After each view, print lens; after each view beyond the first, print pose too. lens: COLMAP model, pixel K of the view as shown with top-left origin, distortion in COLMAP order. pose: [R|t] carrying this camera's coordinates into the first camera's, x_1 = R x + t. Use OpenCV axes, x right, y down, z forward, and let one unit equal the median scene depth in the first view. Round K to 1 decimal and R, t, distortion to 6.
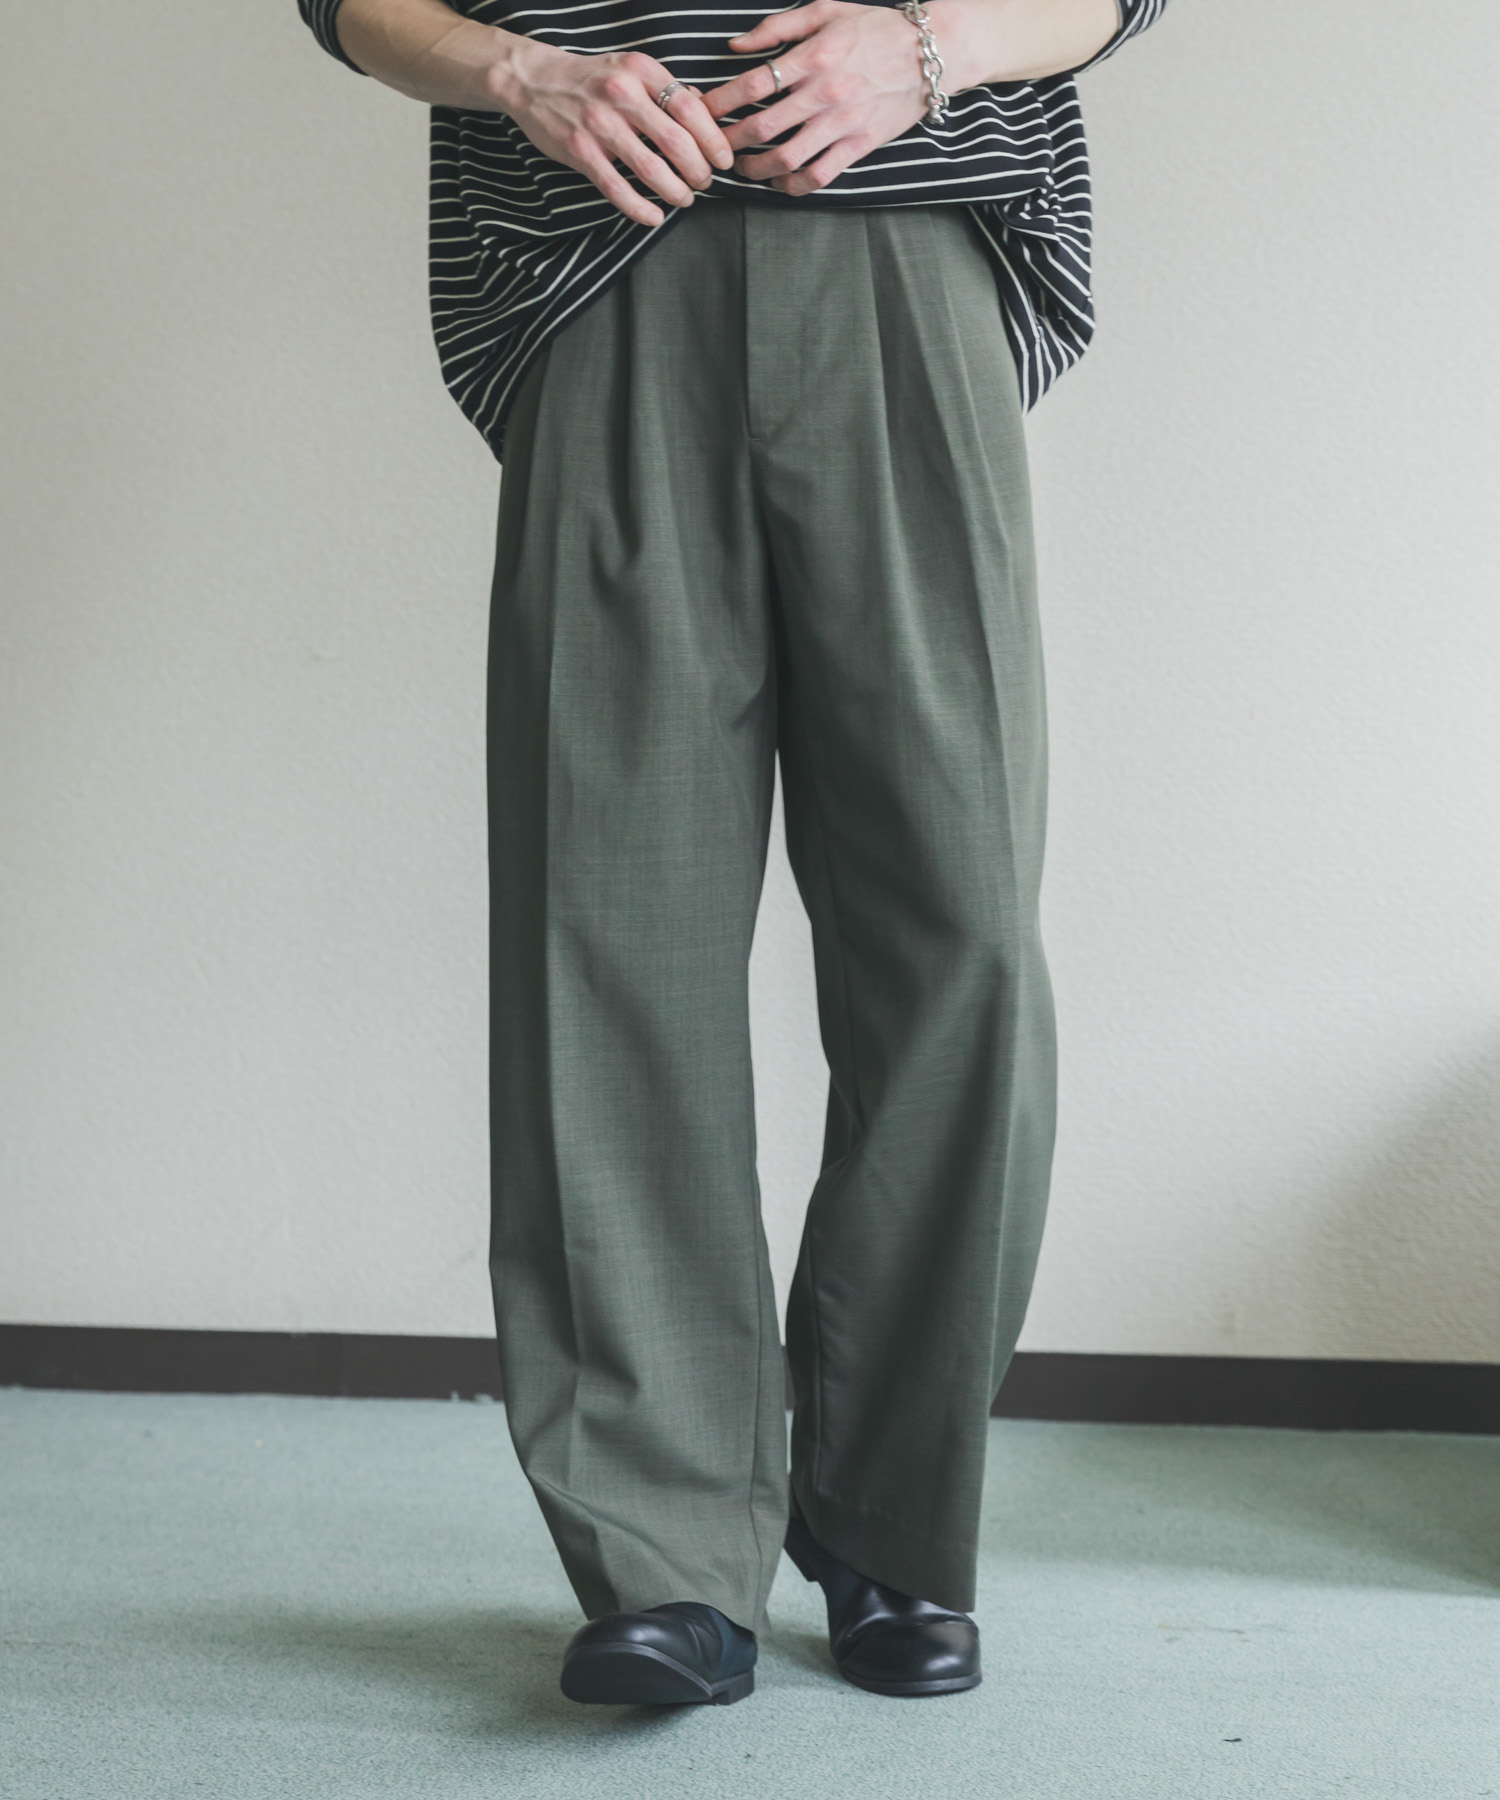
lens RADIAL K [[4306.6, 0, 750.0], [0, 4306.6, 881.1], [0, 0, 1]] dist [-0.017380, 0.000000]
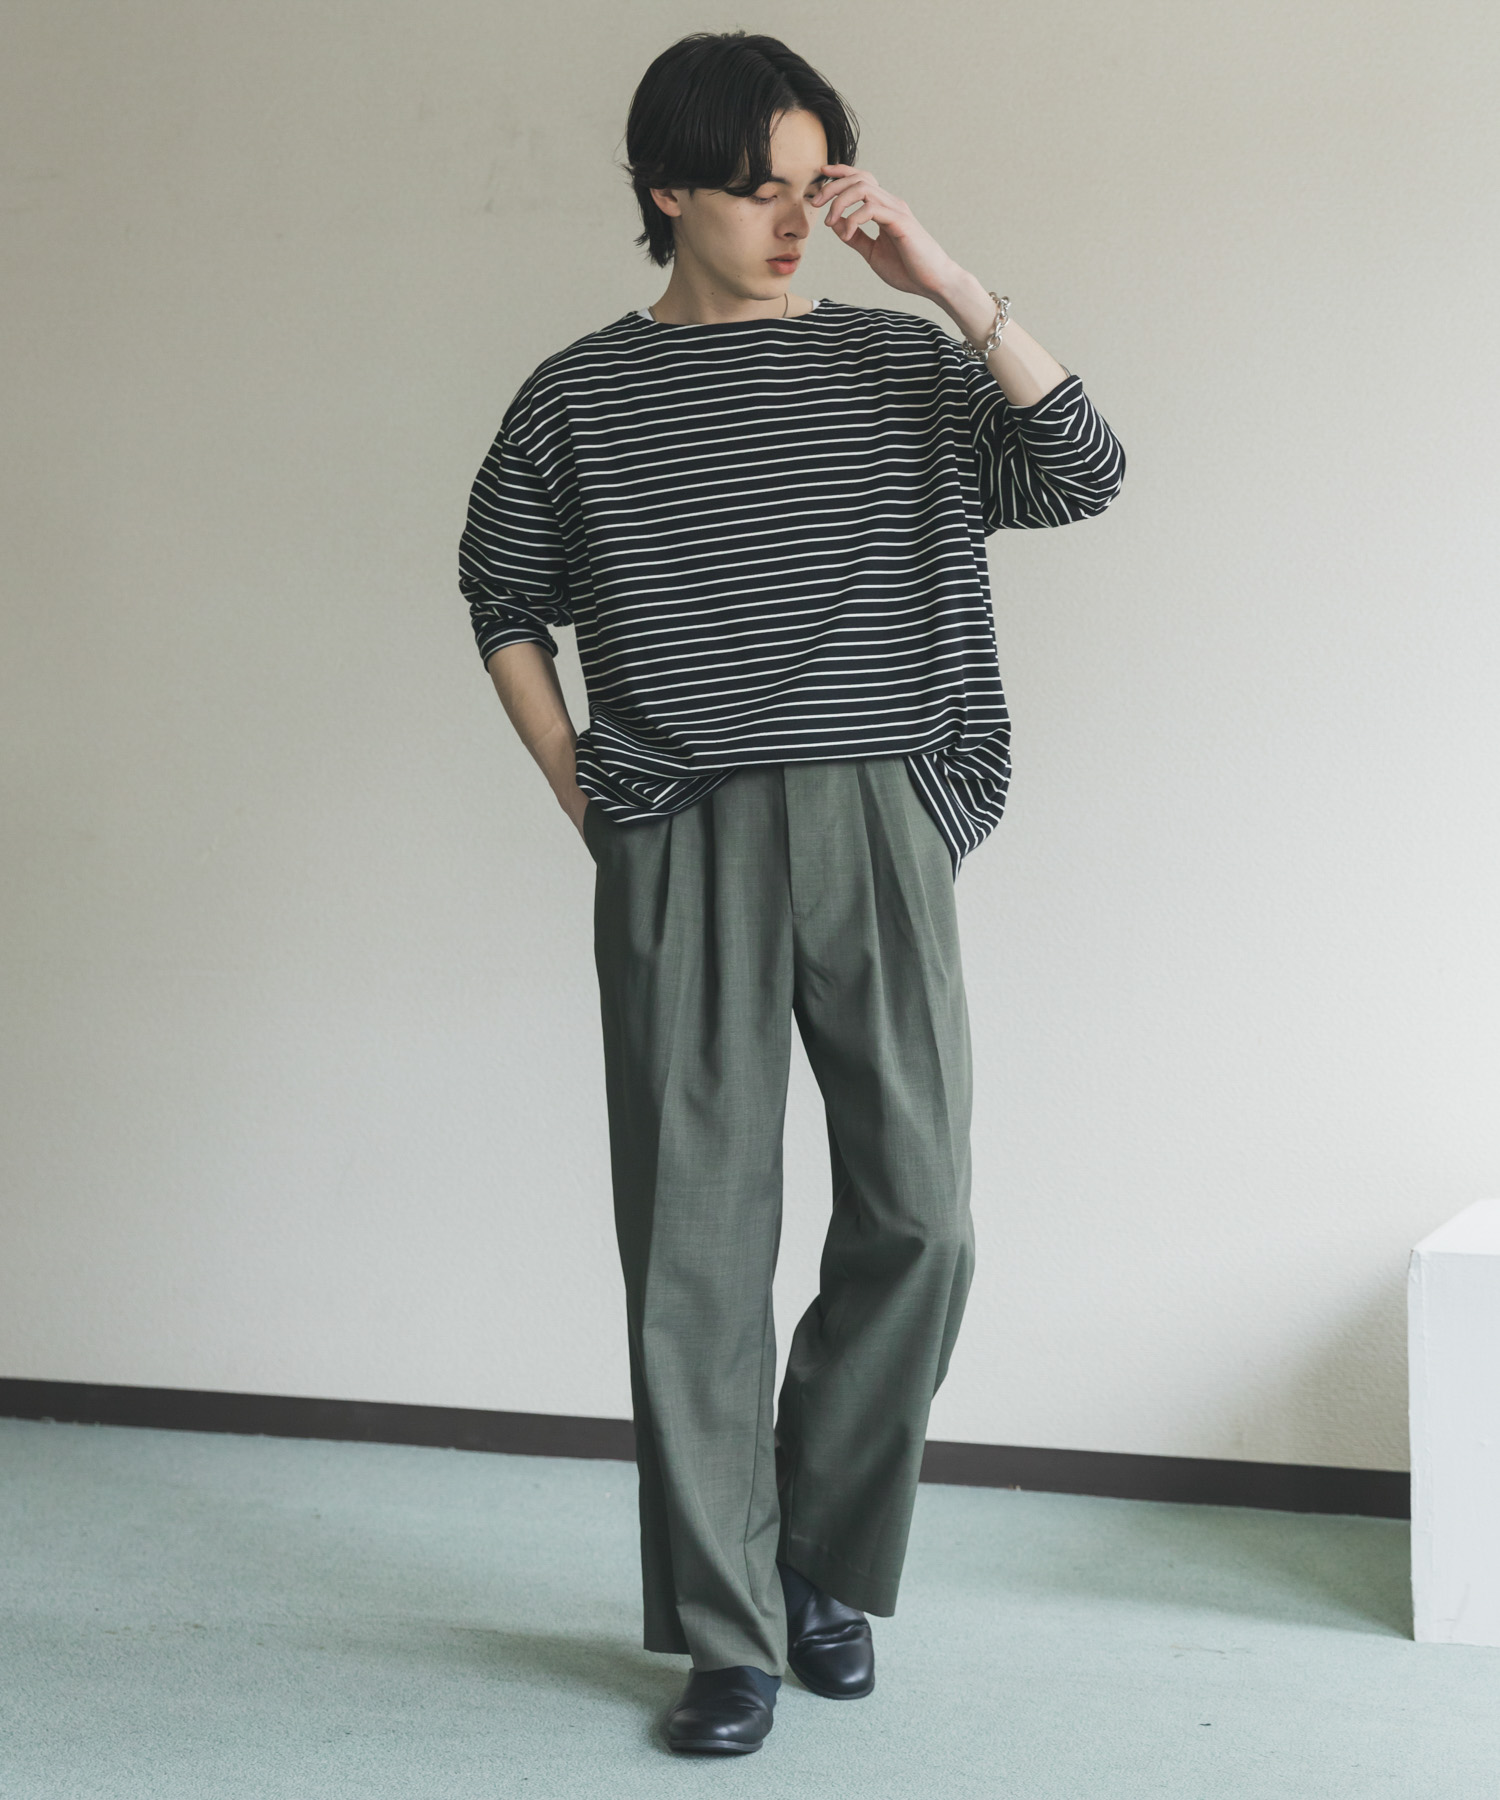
lens RADIAL K [[3216.8, 0, 722.0], [0, 3216.8, 819.9], [0, 0, 1]] dist [-0.014874, 0.000000]
pose [[0.996711, 0.019807, -0.078581, 0.015623], [-0.024527, 0.997924, -0.059553, -0.052034], [0.077238, 0.061284, 0.995127, -0.194277]]
